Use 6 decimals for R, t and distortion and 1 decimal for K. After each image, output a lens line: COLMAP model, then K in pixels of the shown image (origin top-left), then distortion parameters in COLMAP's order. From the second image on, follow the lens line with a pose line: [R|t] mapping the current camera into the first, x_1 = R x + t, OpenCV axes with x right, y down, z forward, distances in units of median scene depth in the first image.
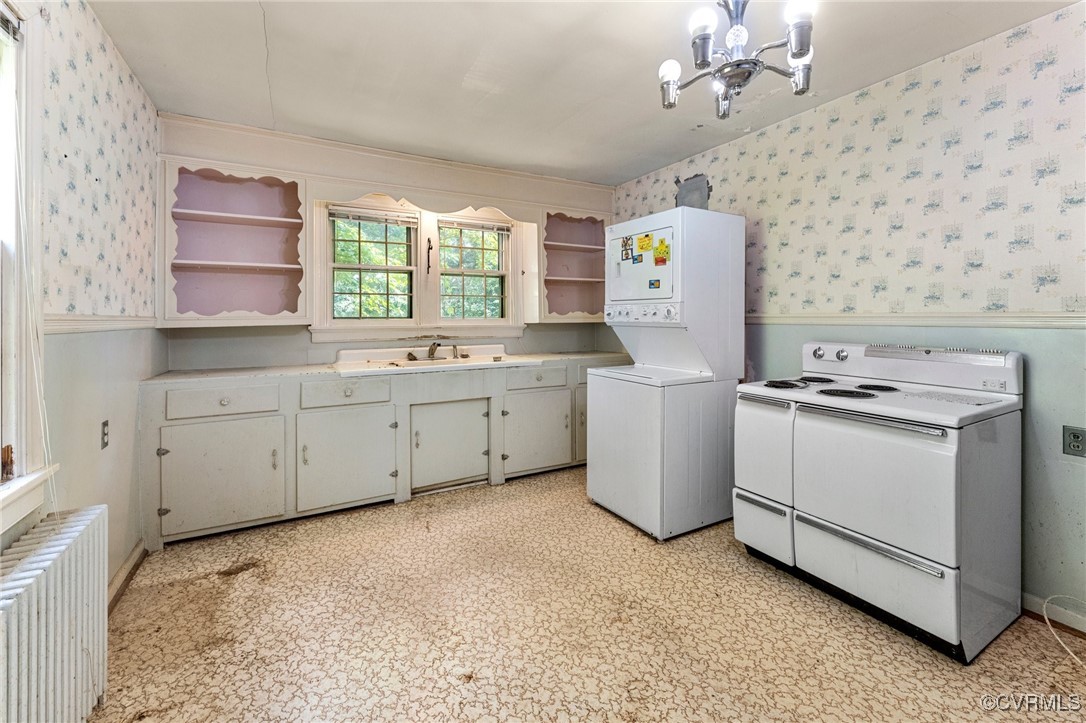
lens RADIAL K [[453.5, 0, 549.8], [0, 453.5, 316.8], [0, 0, 1]] dist [-0.003787, 0.000627]
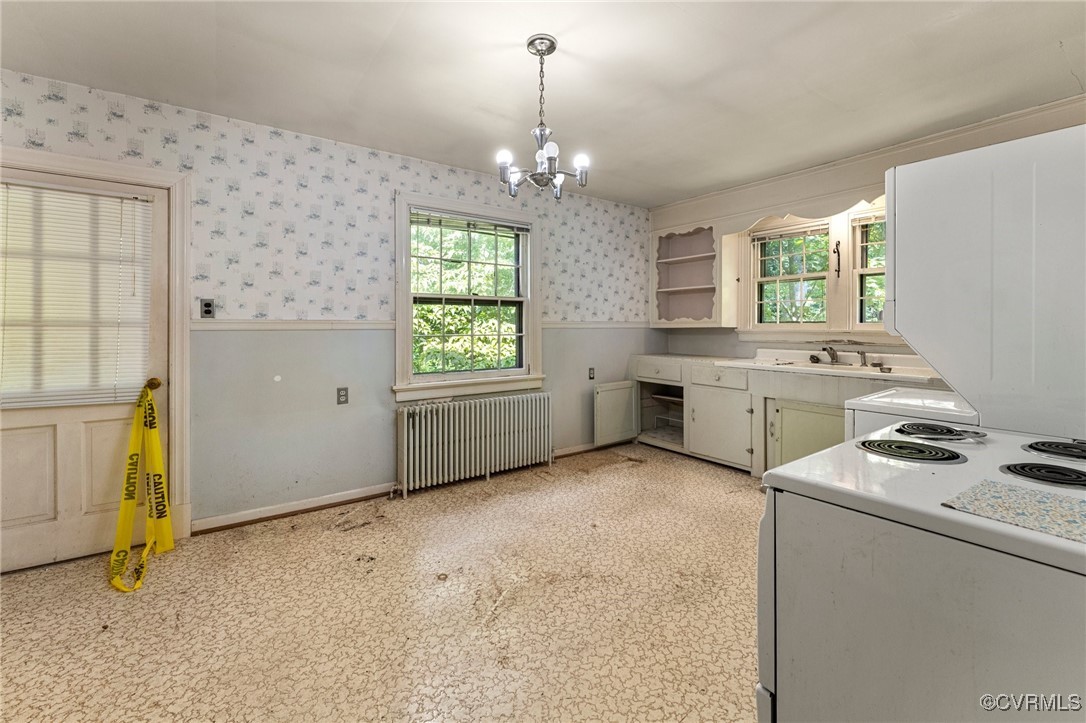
lens RADIAL K [[453.5, 0, 539.4], [0, 453.5, 328.1], [0, 0, 1]] dist [-0.003787, 0.000627]
pose [[0.114151, 0.012064, -0.993390, 1.047991], [0.003892, 0.999913, 0.012591, 0.000521], [0.993456, -0.005303, 0.114094, 0.398982]]
